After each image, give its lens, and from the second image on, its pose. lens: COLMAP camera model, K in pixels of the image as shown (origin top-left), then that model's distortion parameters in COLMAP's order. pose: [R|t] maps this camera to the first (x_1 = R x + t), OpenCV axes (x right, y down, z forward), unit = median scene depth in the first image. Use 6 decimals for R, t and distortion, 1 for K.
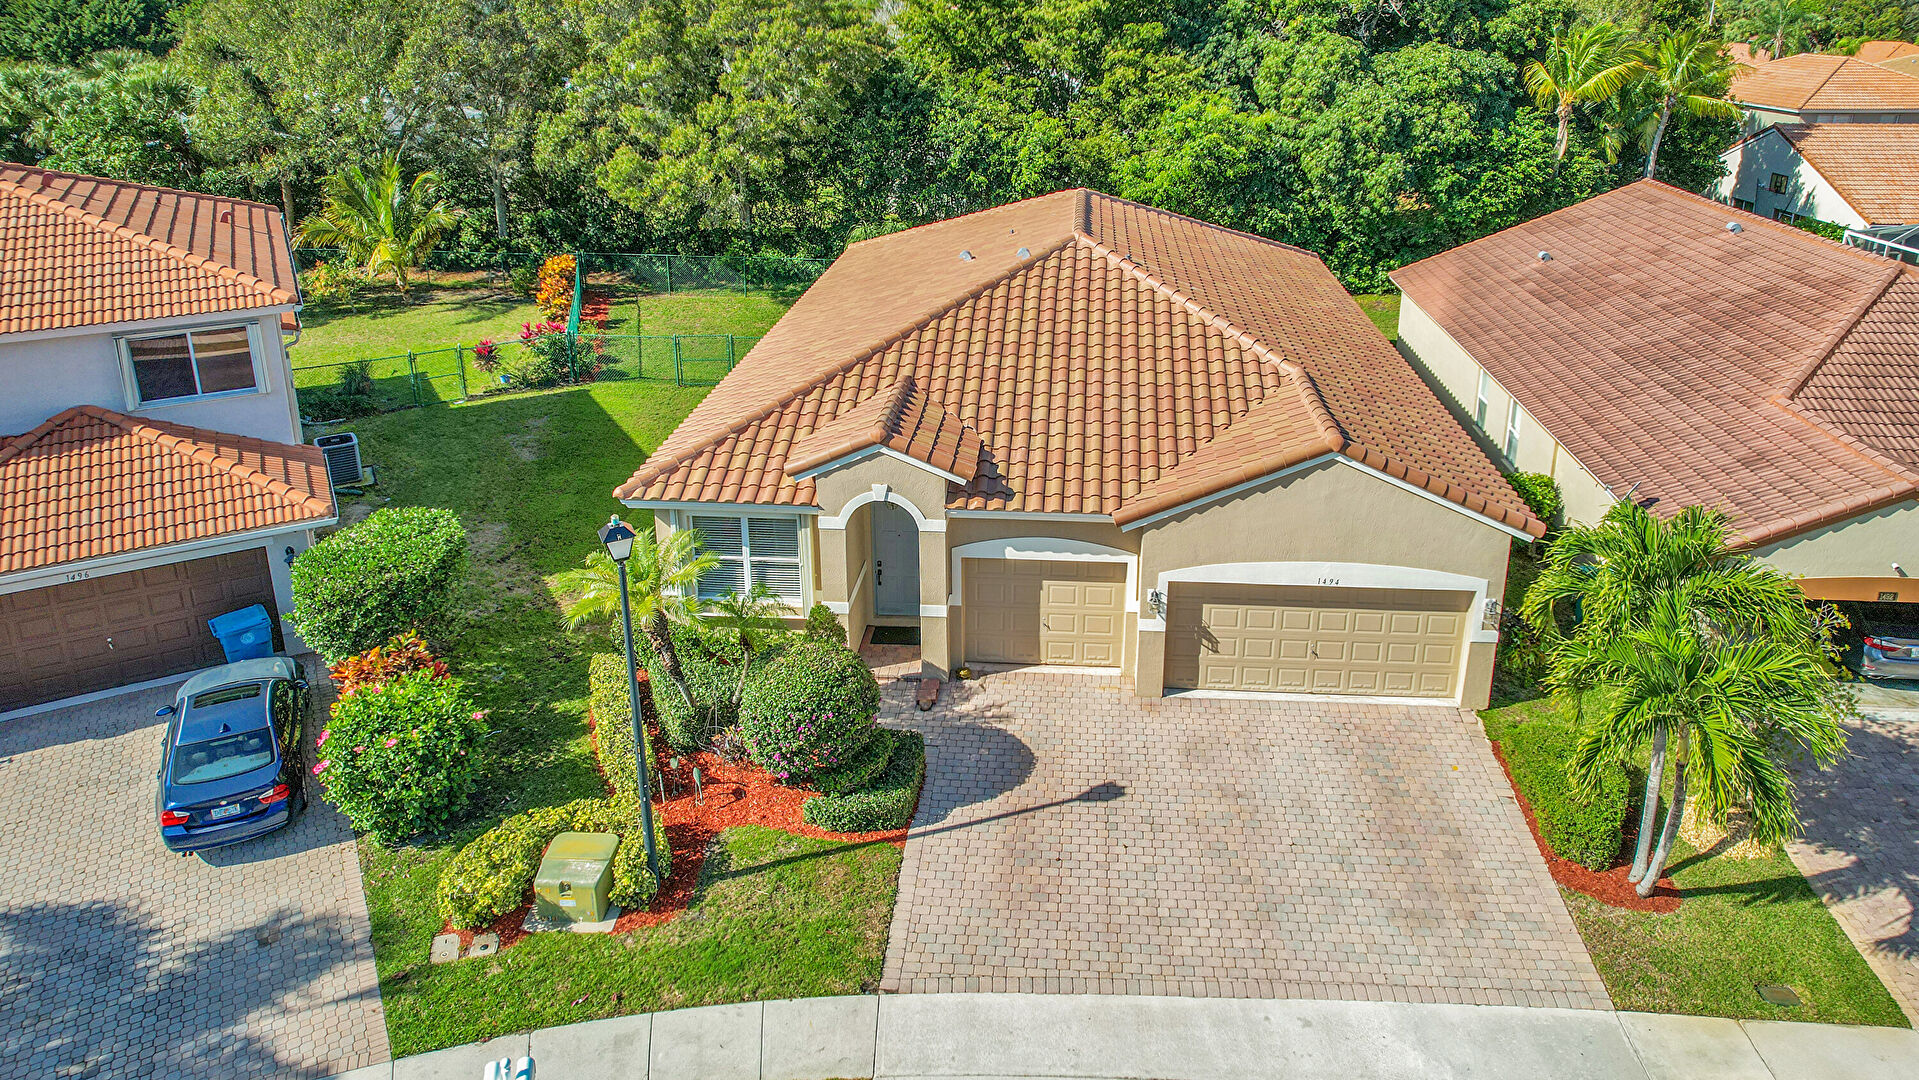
lens RADIAL K [[1248.5, 0, 959.5], [0, 1248.5, 540.0], [0, 0, 1]] dist [-0.045943, 0.028531]
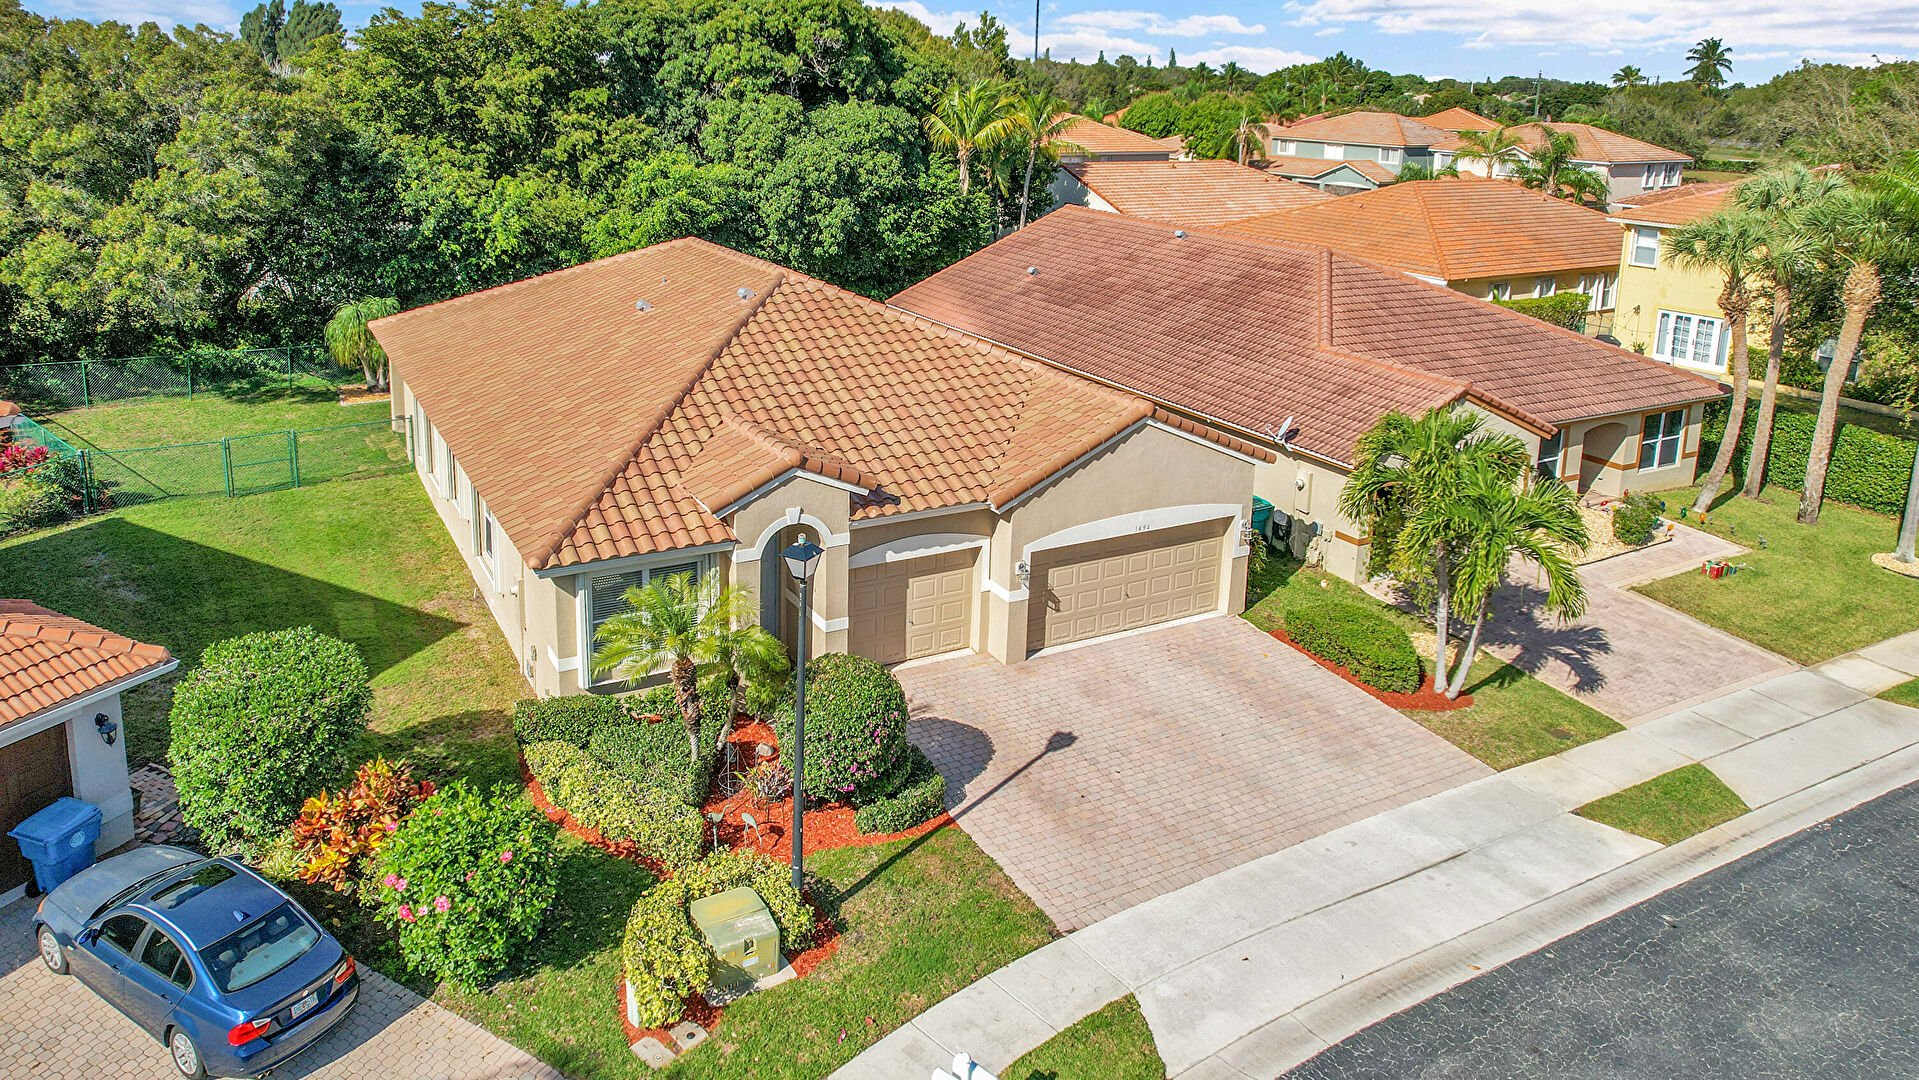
lens RADIAL K [[1252.0, 0, 968.6], [0, 1252.0, 489.8], [0, 0, 1]] dist [-0.045680, 0.029129]
pose [[0.855666, -0.159611, 0.492302, -0.219878], [0.201628, 0.978903, -0.033075, 0.001906], [-0.476637, 0.127563, 0.869796, 0.018280]]
